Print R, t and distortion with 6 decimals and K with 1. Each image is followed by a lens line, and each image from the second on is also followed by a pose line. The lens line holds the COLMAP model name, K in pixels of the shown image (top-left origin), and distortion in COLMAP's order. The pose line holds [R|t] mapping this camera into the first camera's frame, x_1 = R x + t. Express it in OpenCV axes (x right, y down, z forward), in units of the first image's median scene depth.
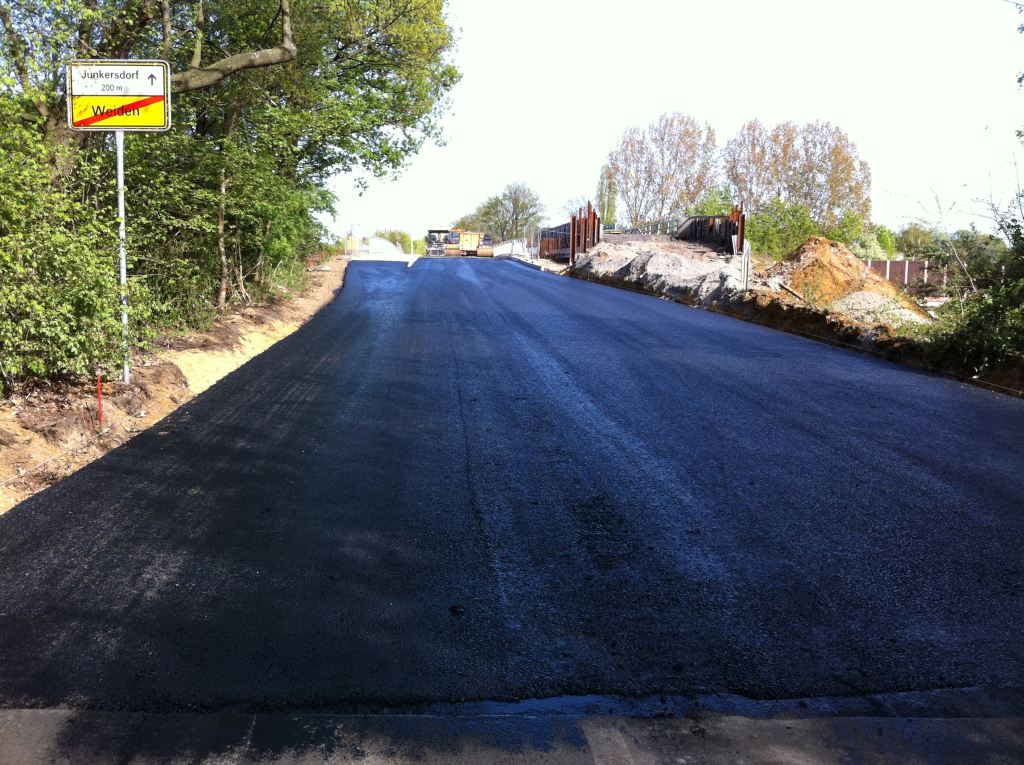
lens RADIAL K [[922.7, 0, 505.1], [0, 922.7, 385.3], [0, 0, 1]] dist [0.006216, -0.163771]
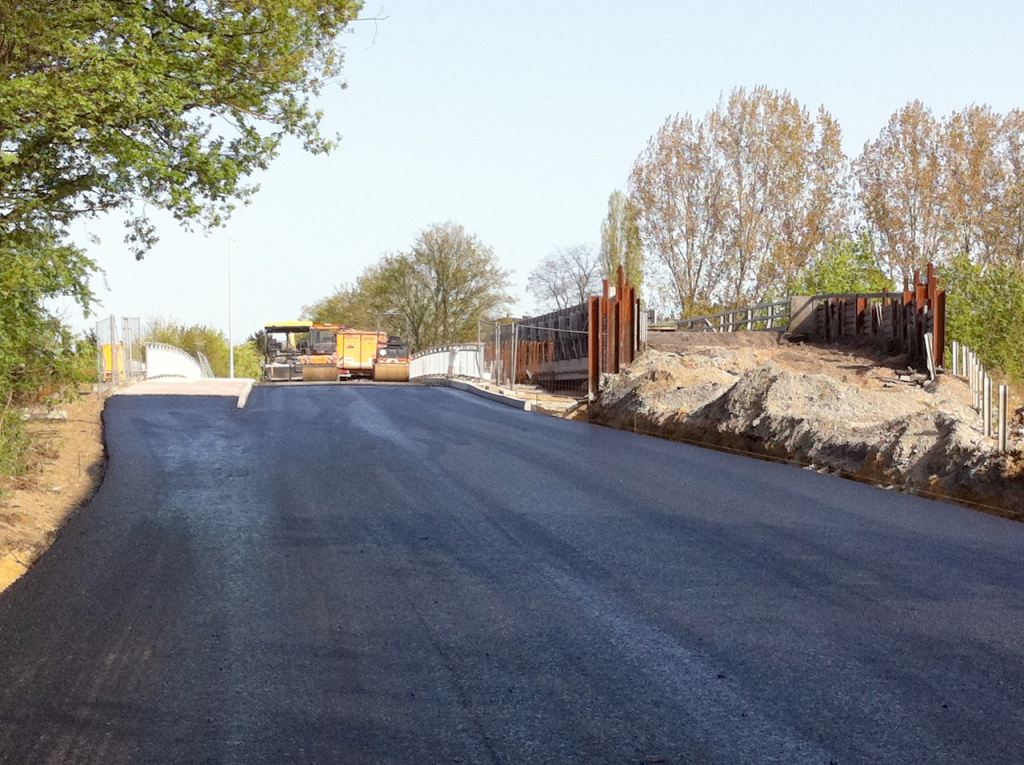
lens RADIAL K [[1618.9, 0, 512.0], [0, 1618.9, 382.5], [0, 0, 1]] dist [0.008982, -0.052613]
pose [[0.989862, -0.016460, 0.141076, -0.085240], [0.033204, 0.992556, -0.117174, -0.041508], [-0.138097, 0.120670, 0.983040, 0.181898]]
